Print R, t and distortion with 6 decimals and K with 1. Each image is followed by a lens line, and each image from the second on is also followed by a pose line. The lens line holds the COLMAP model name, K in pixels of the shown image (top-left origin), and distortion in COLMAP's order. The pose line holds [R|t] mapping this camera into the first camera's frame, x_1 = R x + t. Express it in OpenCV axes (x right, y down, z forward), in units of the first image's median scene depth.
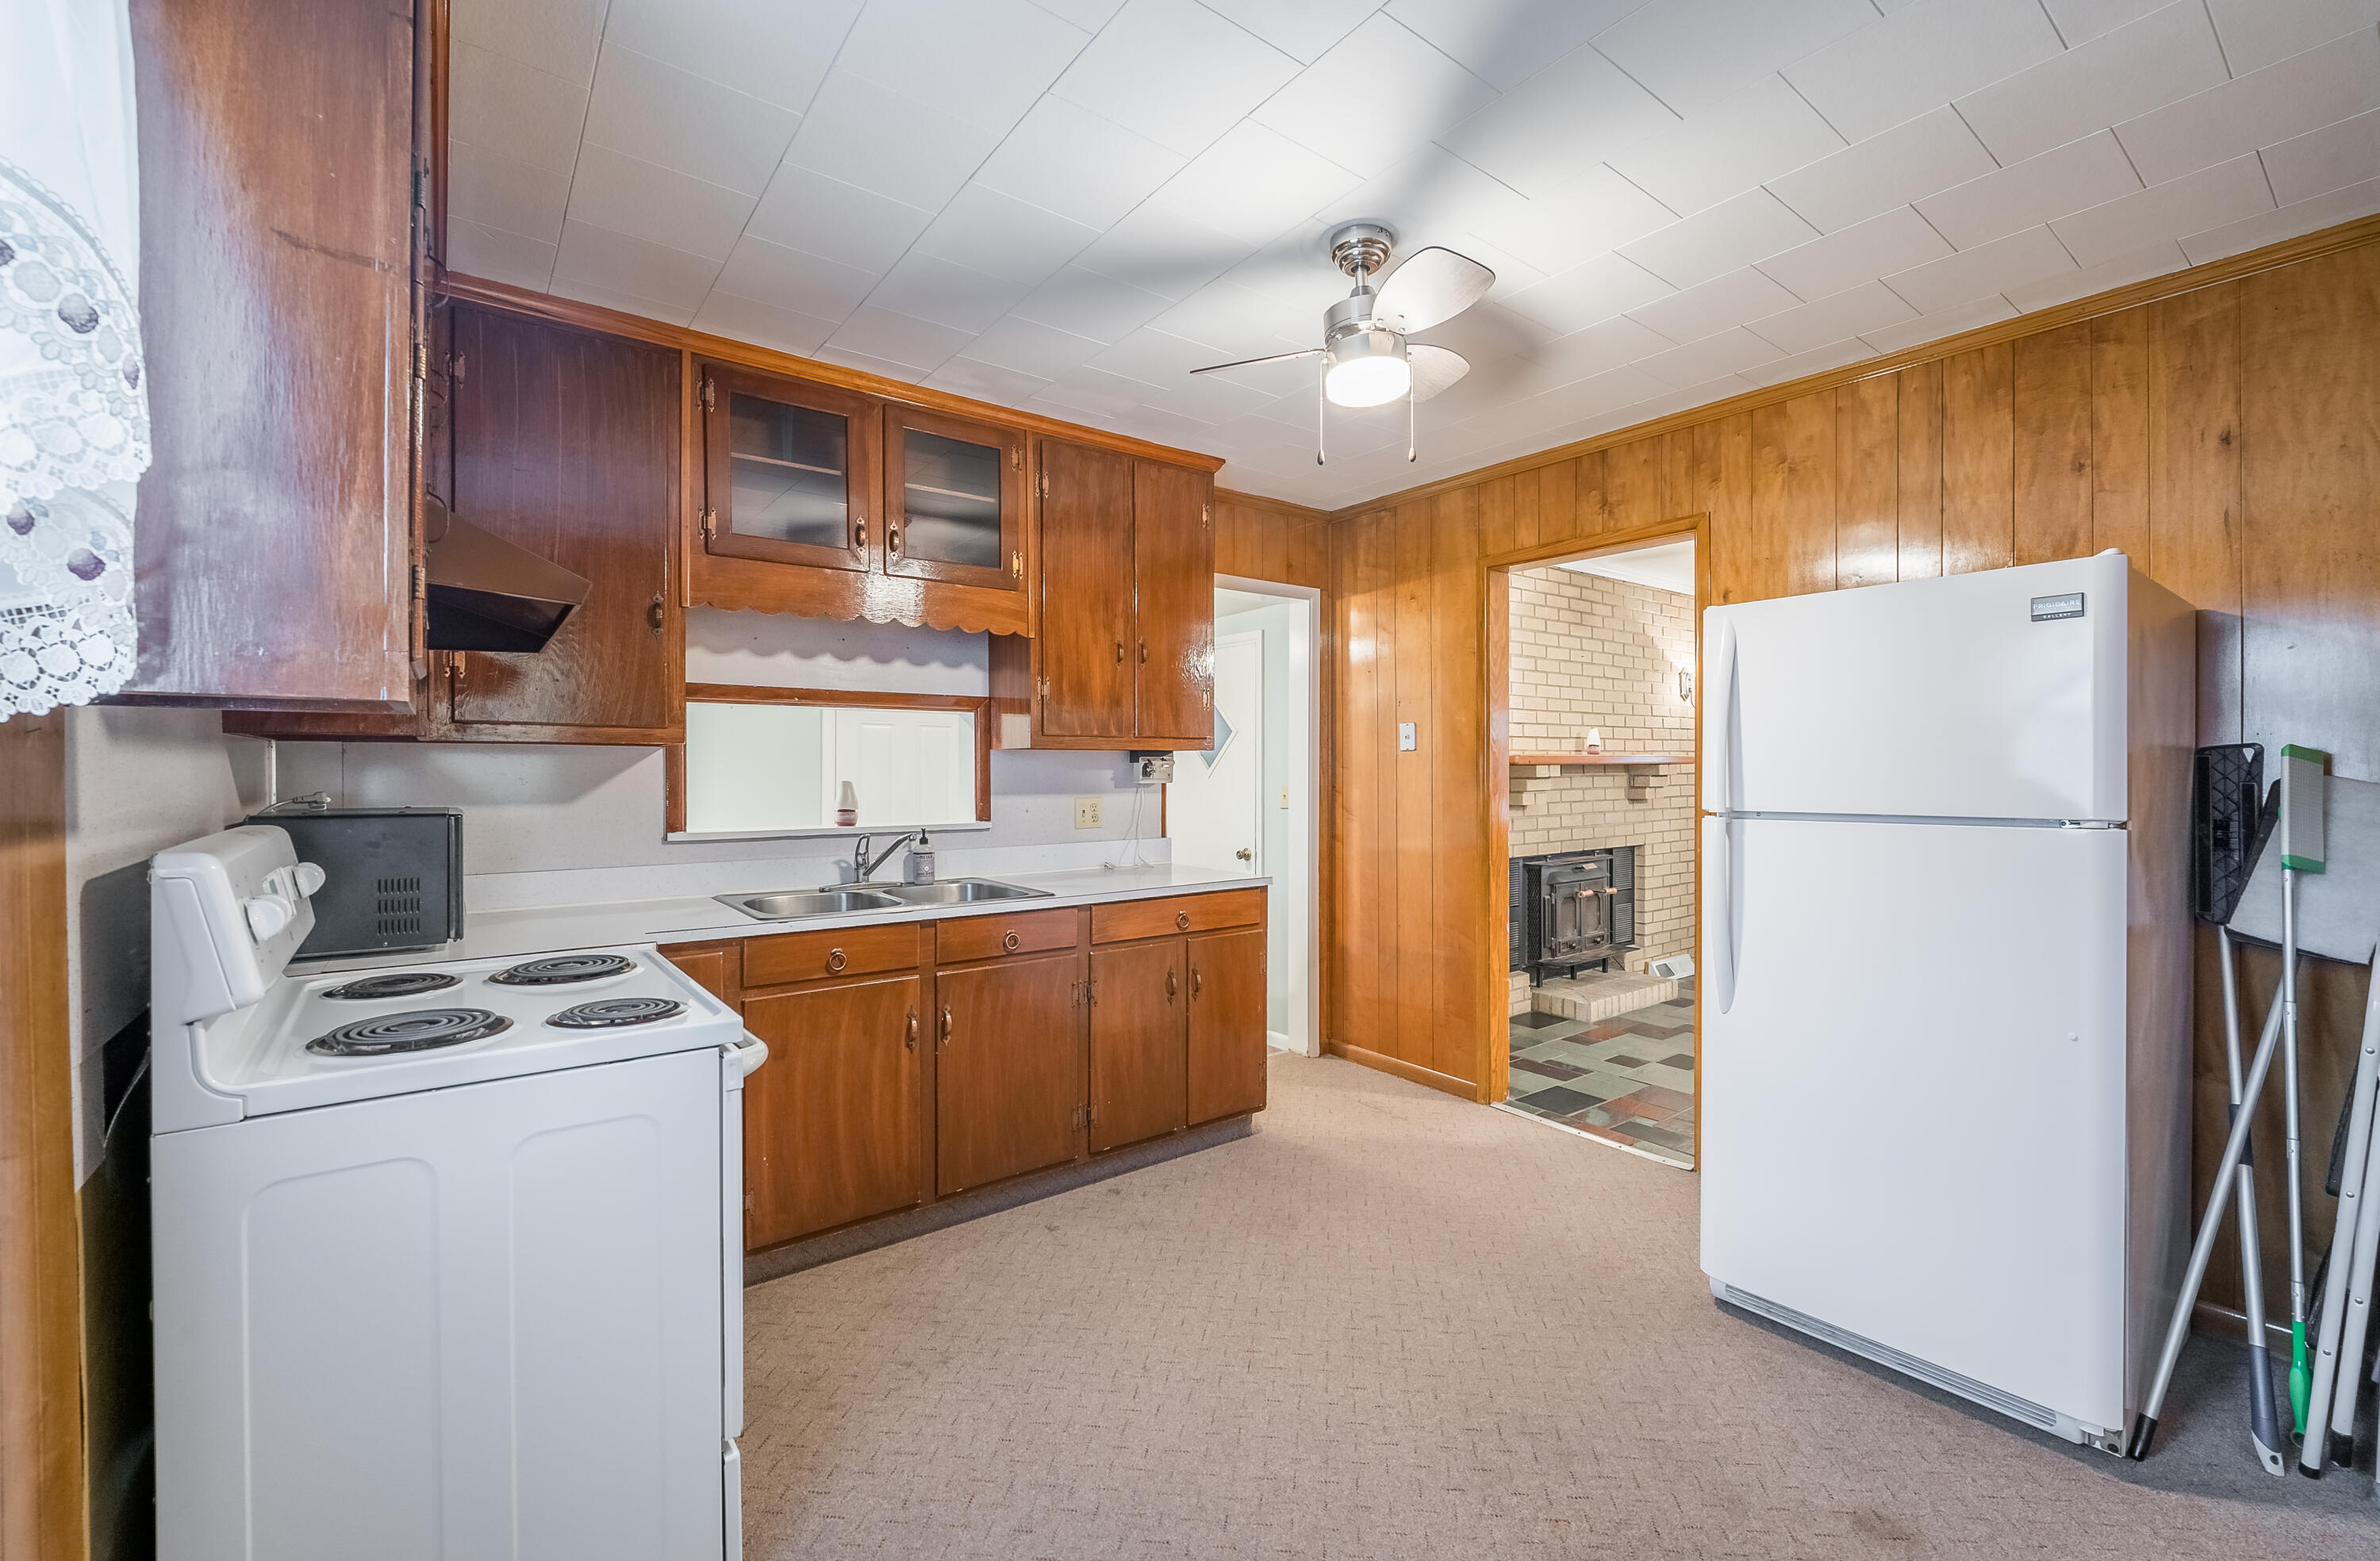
lens RADIAL K [[977.1, 0, 1190.0], [0, 977.1, 778.7], [0, 0, 1]] dist [-0.013163, 0.000328]
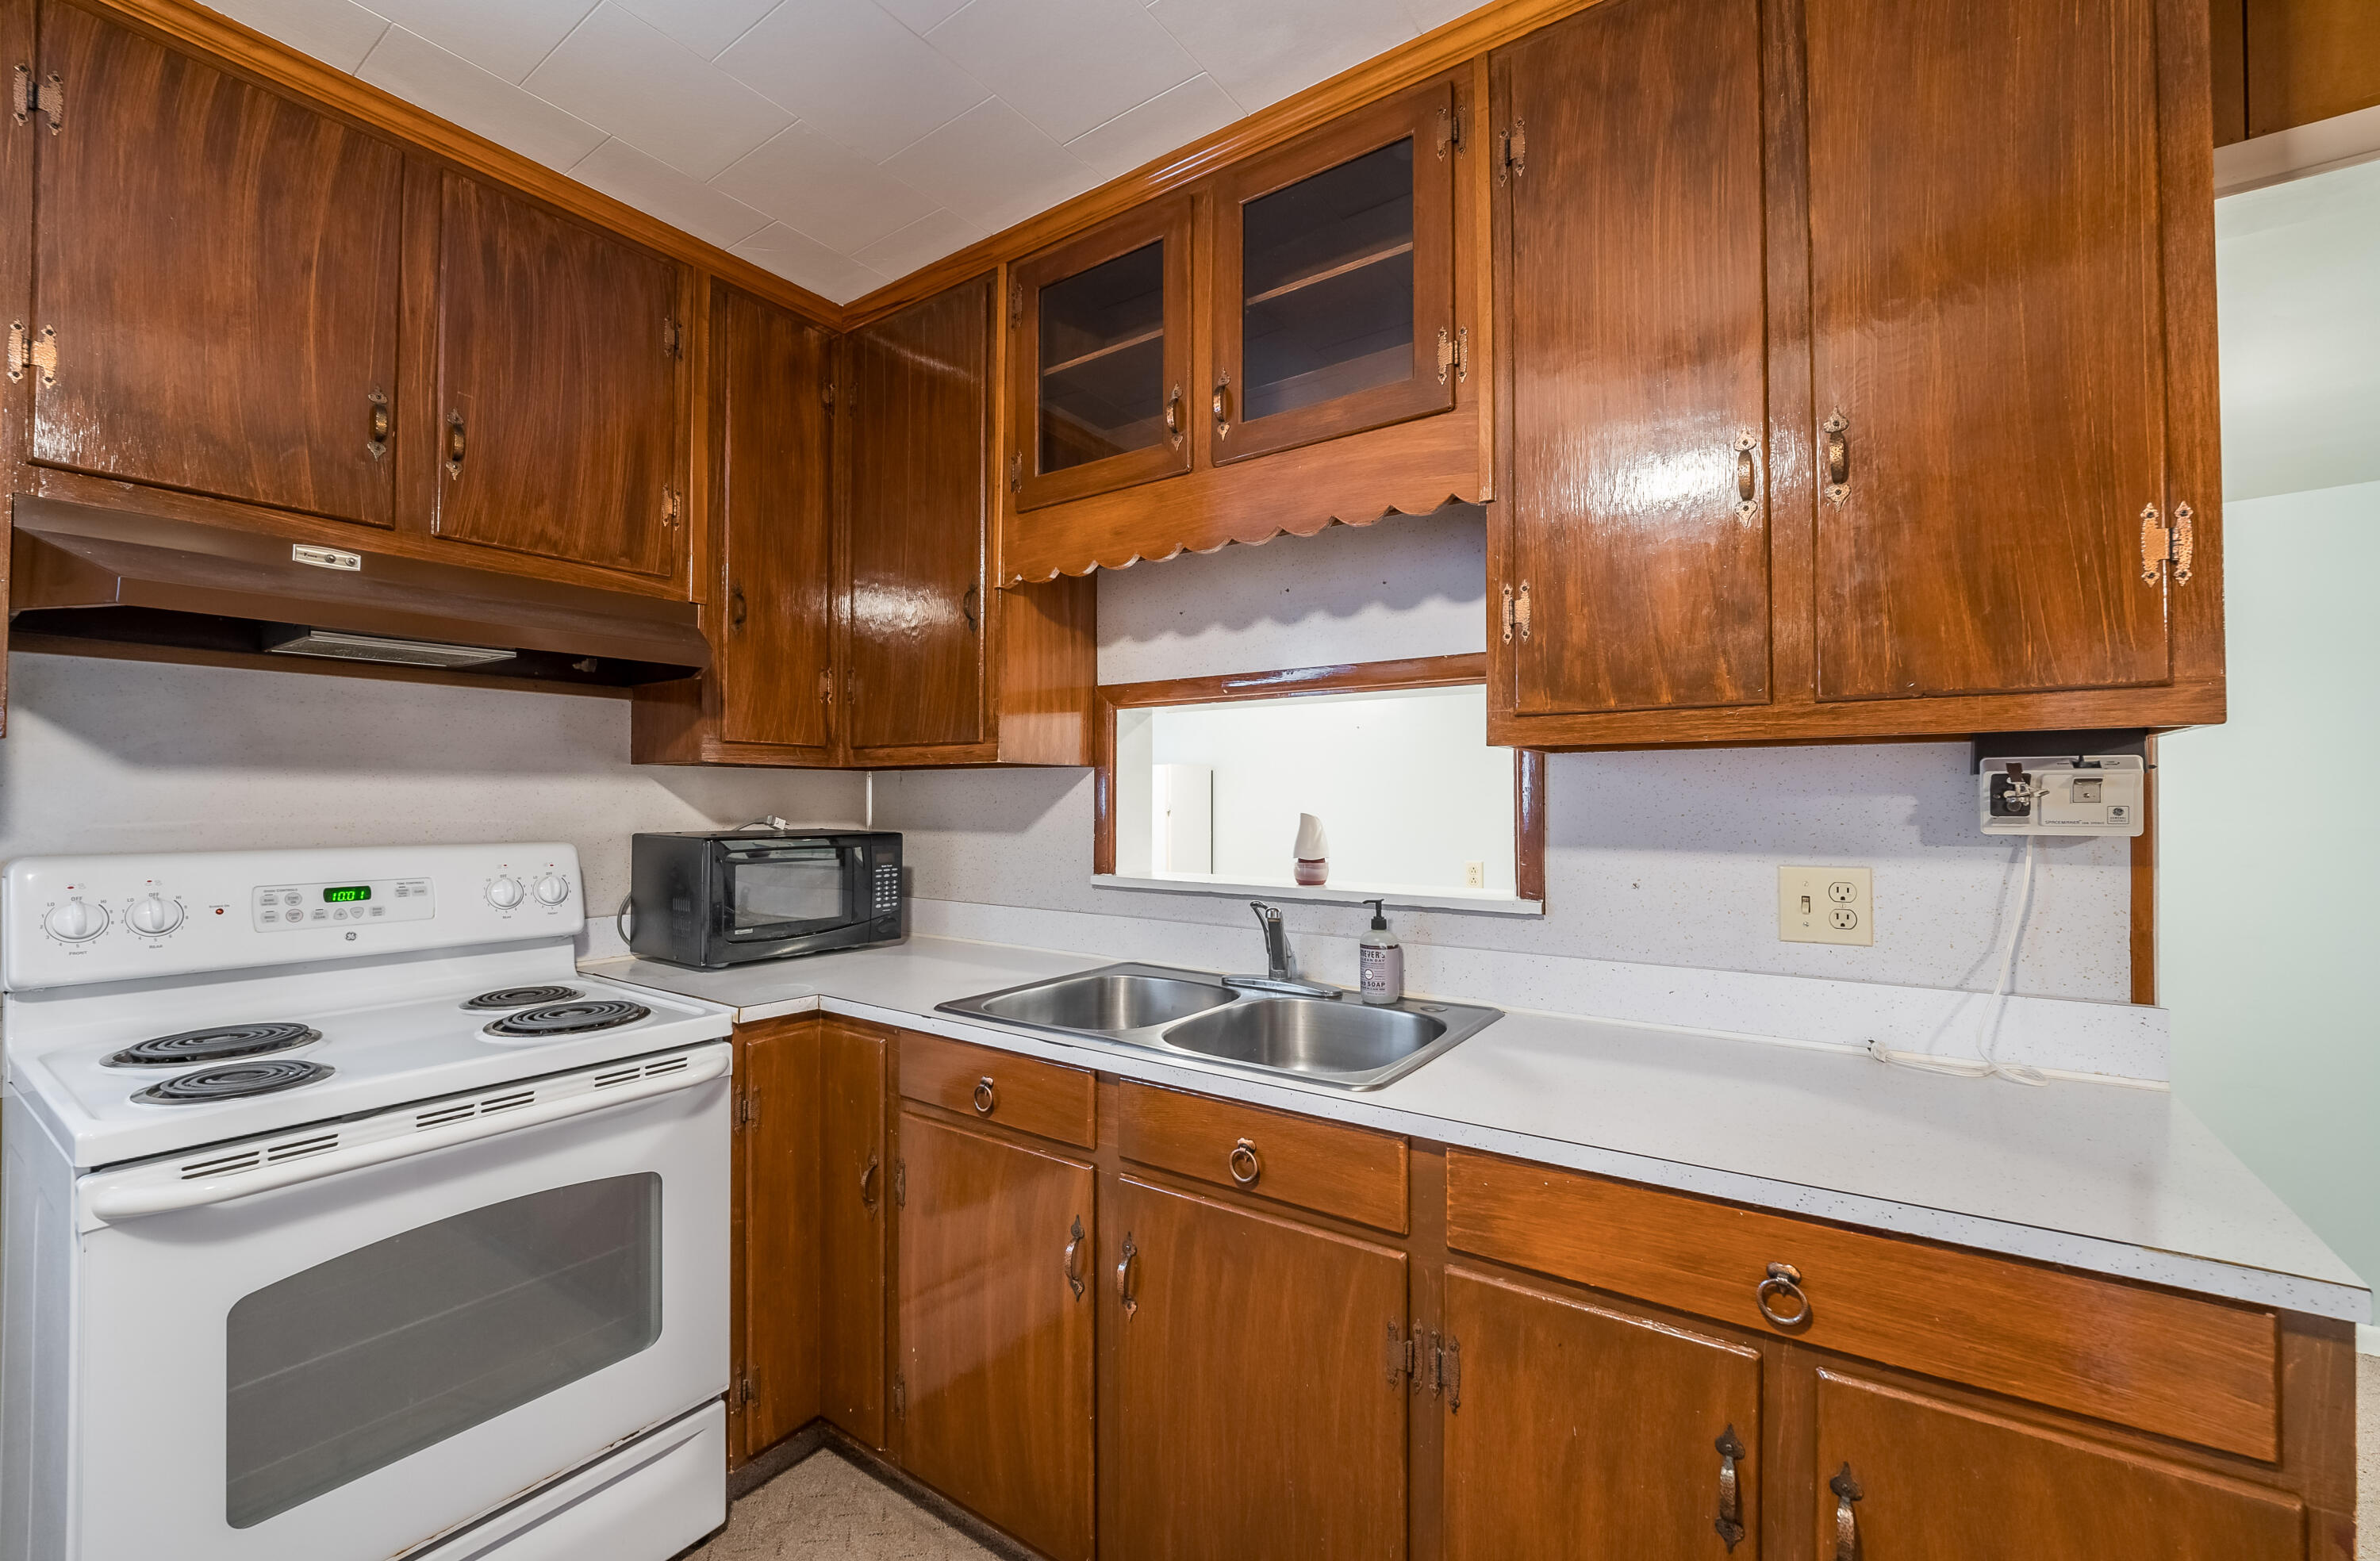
lens RADIAL K [[977.1, 0, 1201.6], [0, 977.1, 783.9], [0, 0, 1]] dist [-0.013163, 0.000328]
pose [[0.296567, -0.006545, -0.954990, 0.226983], [-0.001824, 0.999971, -0.007419, -0.011740], [0.955010, 0.003942, 0.296547, 0.747977]]
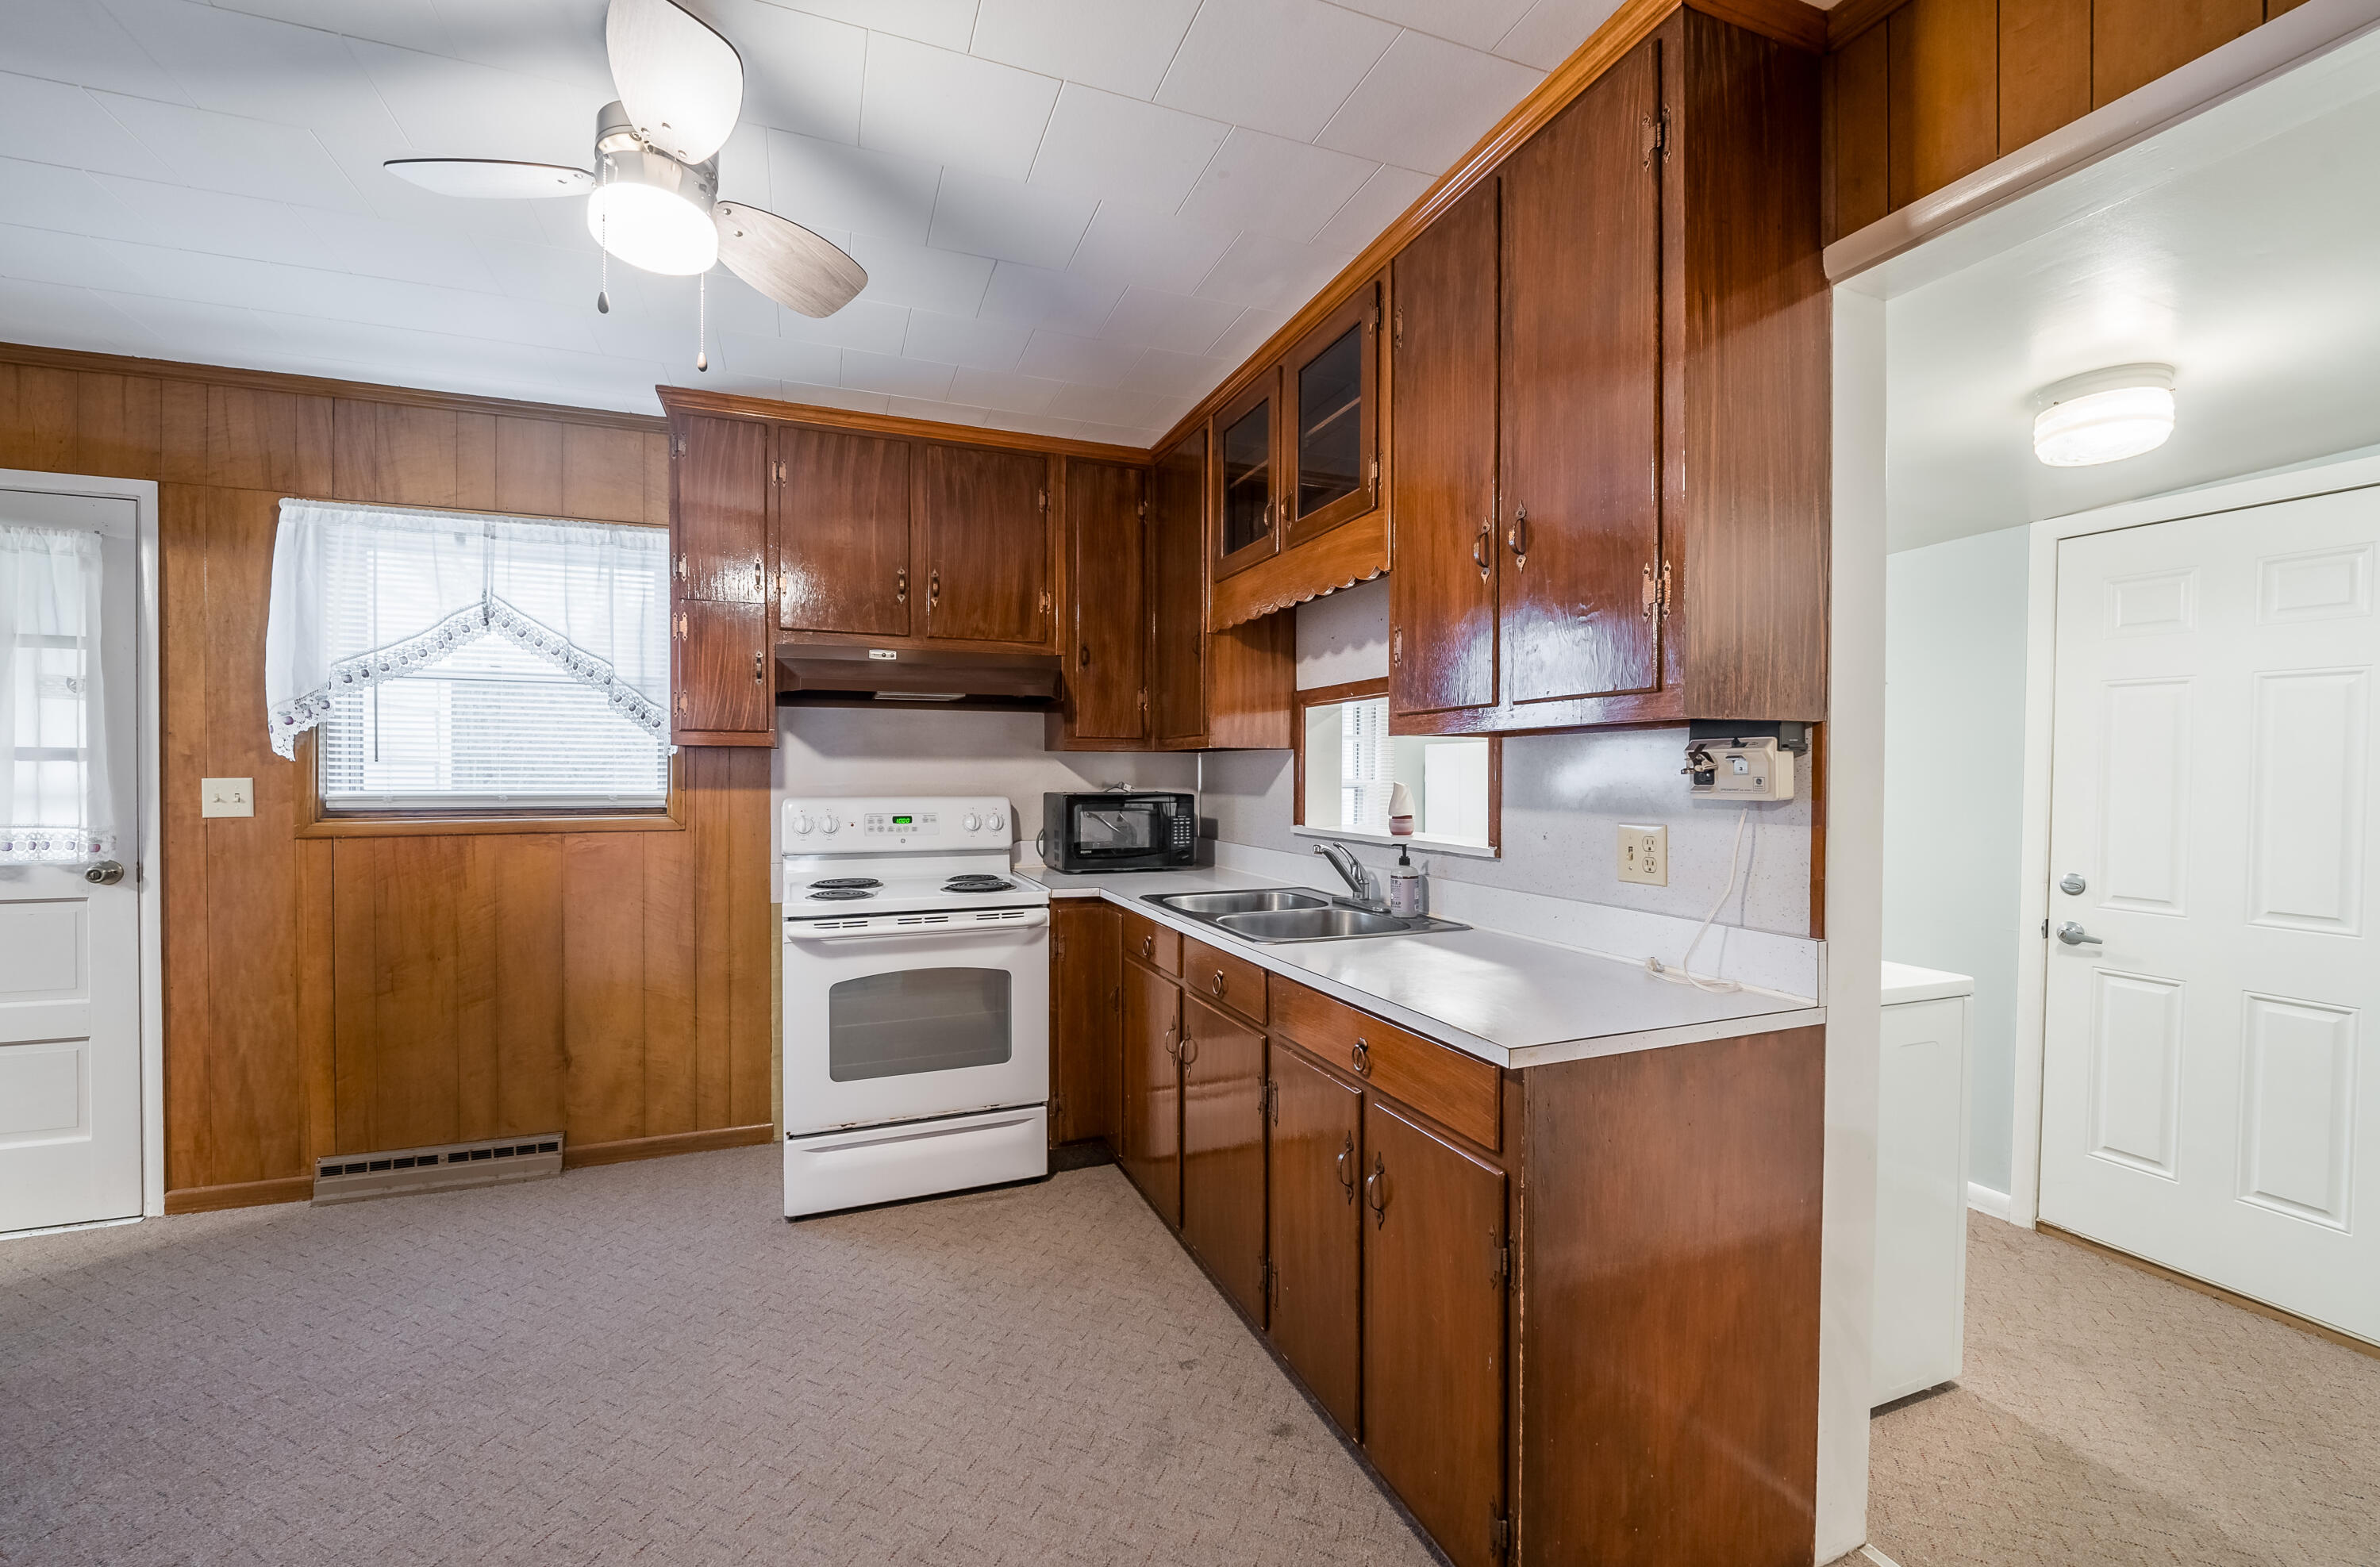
lens RADIAL K [[977.1, 0, 1190.0], [0, 977.1, 781.5], [0, 0, 1]] dist [-0.013163, 0.000328]
pose [[-0.282162, 0.016514, -0.959225, 0.518312], [0.001897, 0.999859, 0.016655, -0.012926], [0.959365, 0.002880, -0.282153, 1.065528]]
